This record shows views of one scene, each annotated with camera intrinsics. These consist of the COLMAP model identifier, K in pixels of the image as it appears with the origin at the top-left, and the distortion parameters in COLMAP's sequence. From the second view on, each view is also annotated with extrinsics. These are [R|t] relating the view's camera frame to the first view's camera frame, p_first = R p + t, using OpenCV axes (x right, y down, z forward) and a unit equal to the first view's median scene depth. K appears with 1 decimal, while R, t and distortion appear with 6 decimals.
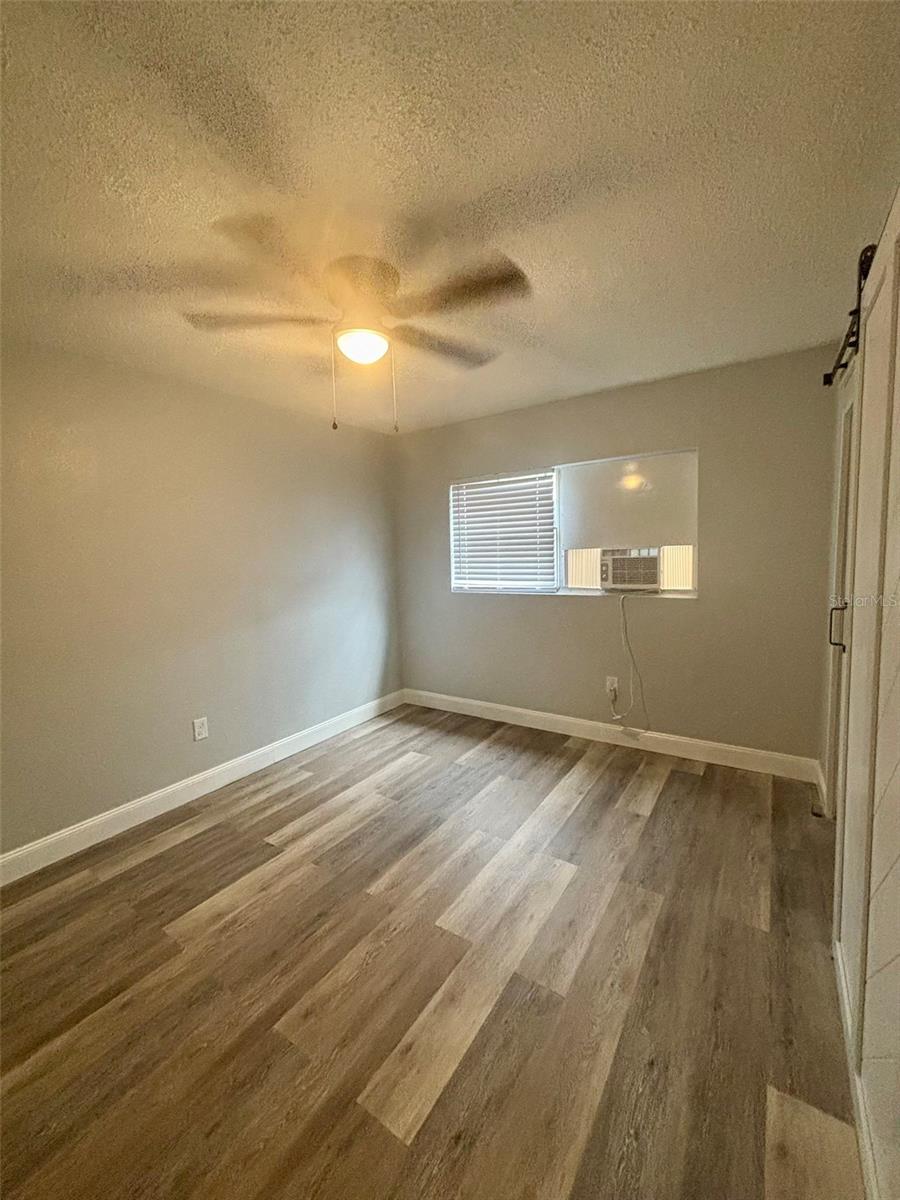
lens RADIAL K [[483.6, 0, 447.7], [0, 483.6, 594.5], [0, 0, 1]] dist [0.000973, 0.000268]
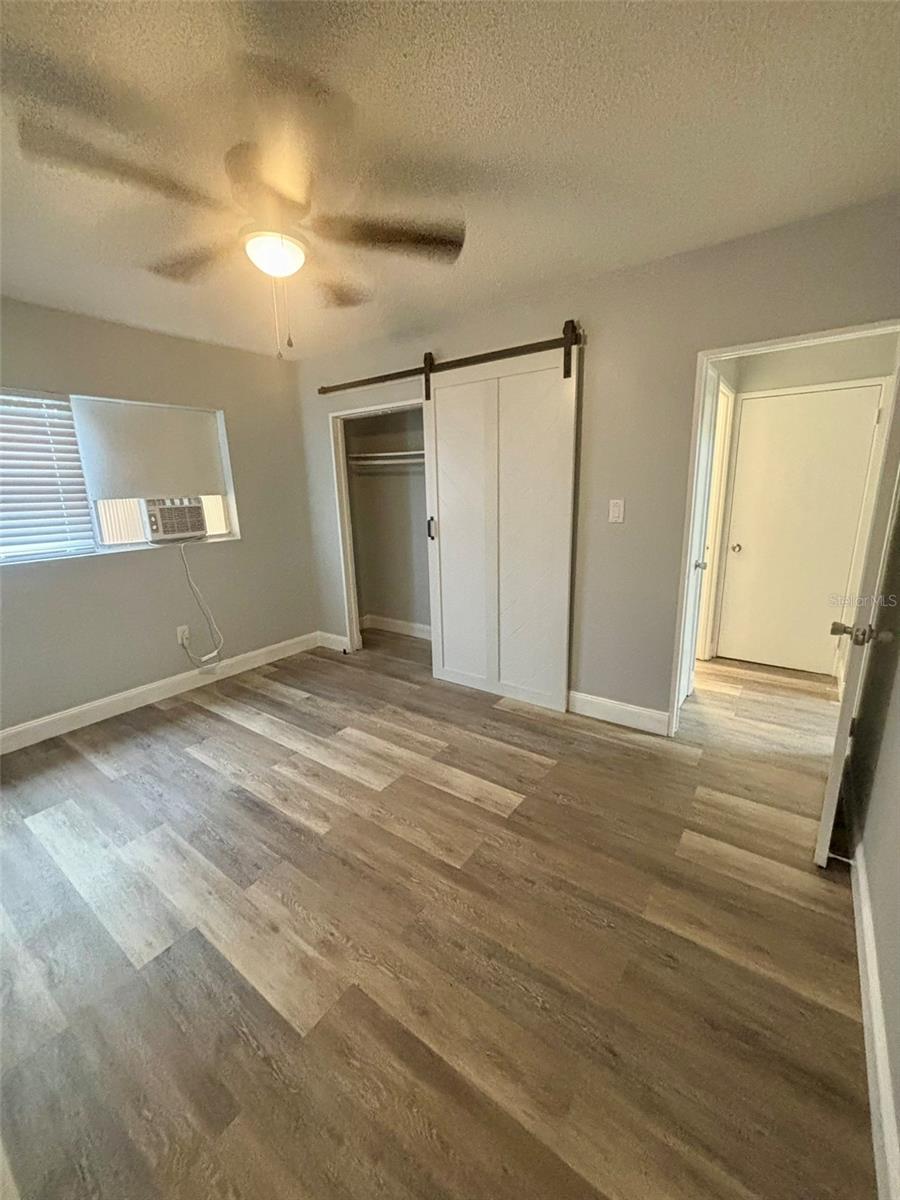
lens RADIAL K [[483.6, 0, 447.7], [0, 483.6, 594.5], [0, 0, 1]] dist [0.000973, 0.000268]
pose [[0.038418, -0.186585, 0.981687, -0.807325], [0.125563, 0.975527, 0.180501, -0.010128], [-0.991341, 0.116329, 0.060906, 0.486975]]
